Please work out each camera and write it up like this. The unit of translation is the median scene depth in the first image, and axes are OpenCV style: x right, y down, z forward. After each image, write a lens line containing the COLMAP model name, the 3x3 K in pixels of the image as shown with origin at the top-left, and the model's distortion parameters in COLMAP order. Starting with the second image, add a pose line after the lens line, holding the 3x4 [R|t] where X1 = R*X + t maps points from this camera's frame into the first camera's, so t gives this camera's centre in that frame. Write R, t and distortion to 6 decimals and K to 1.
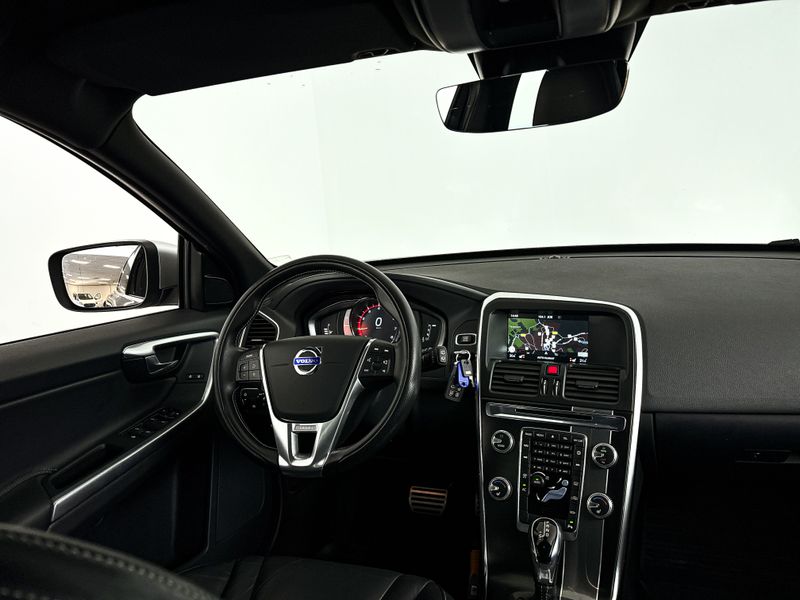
lens RADIAL K [[566.7, 0, 400.0], [0, 566.7, 300.0], [0, 0, 1]] dist [0.090472, -0.117520]
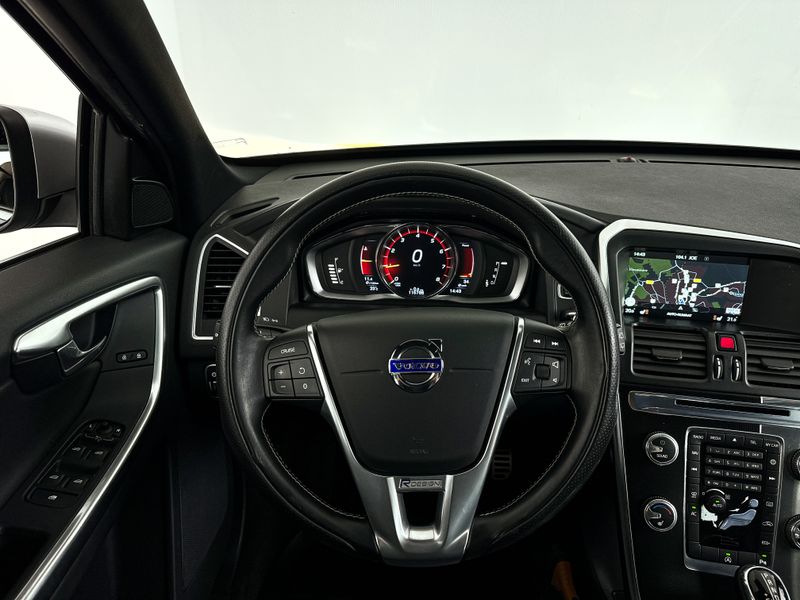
lens RADIAL K [[566.7, 0, 400.0], [0, 566.7, 300.0], [0, 0, 1]] dist [0.090472, -0.117520]
pose [[0.960984, -0.033833, 0.274529, -0.294388], [-0.027789, 0.975661, 0.217517, -0.067063], [-0.275206, -0.216659, 0.936654, 0.448978]]
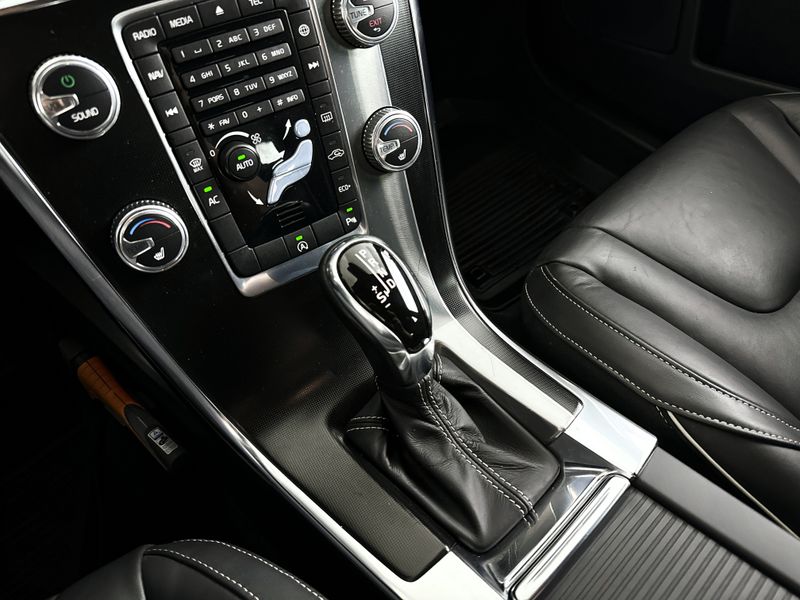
lens RADIAL K [[556.8, 0, 400.0], [0, 556.8, 300.0], [0, 0, 1]] dist [0.026949, -0.109530]
pose [[0.477382, -0.649327, 0.592015, 0.030945], [0.065462, 0.698151, 0.712952, 0.129752], [-0.876254, -0.301596, 0.375791, 0.696955]]
